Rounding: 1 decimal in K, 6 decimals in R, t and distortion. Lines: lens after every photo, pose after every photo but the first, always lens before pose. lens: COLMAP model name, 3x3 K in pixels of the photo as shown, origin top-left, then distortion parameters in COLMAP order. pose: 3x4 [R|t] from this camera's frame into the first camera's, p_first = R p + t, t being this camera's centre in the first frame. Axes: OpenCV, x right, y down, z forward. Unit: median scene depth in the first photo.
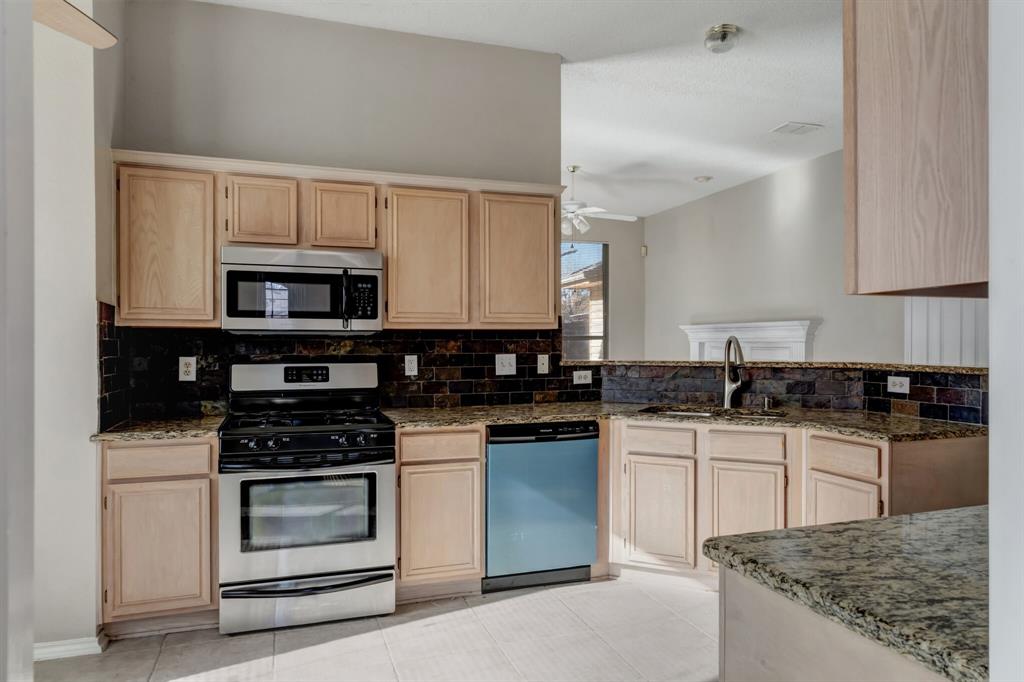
lens RADIAL K [[671.6, 0, 512.0], [0, 671.6, 341.0], [0, 0, 1]] dist [0.043755, 0.000342]
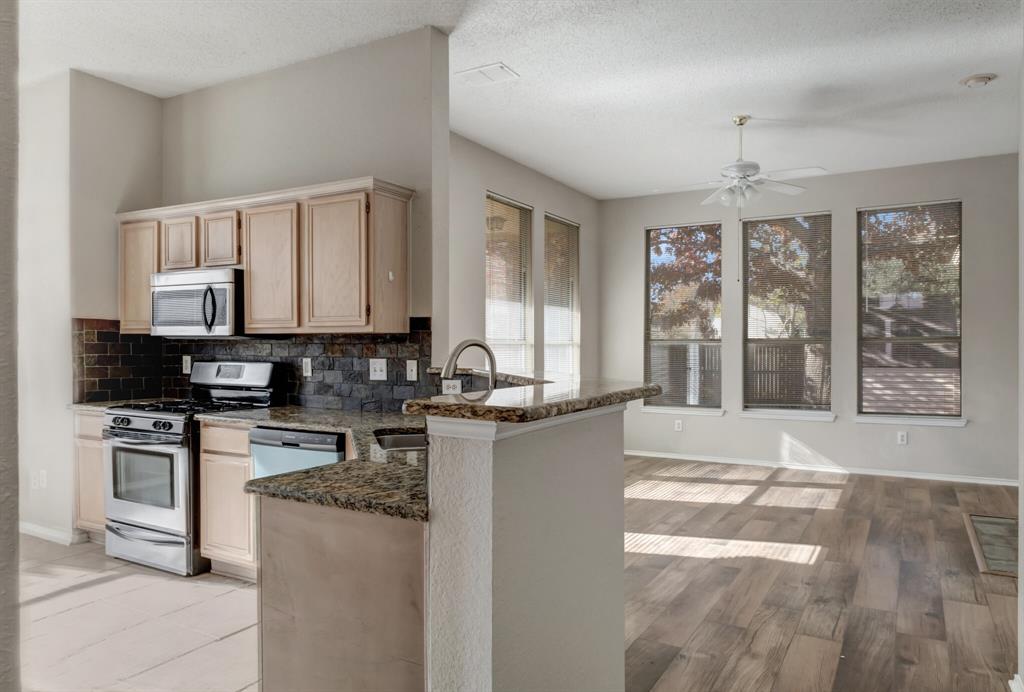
lens RADIAL K [[697.8, 0, 512.0], [0, 697.8, 346.0], [0, 0, 1]] dist [0.001099, 0.004710]
pose [[0.669791, 0.005847, -0.742527, 0.939029], [-0.001212, 0.999976, 0.006780, -0.006122], [0.742549, -0.003641, 0.669782, 0.514219]]
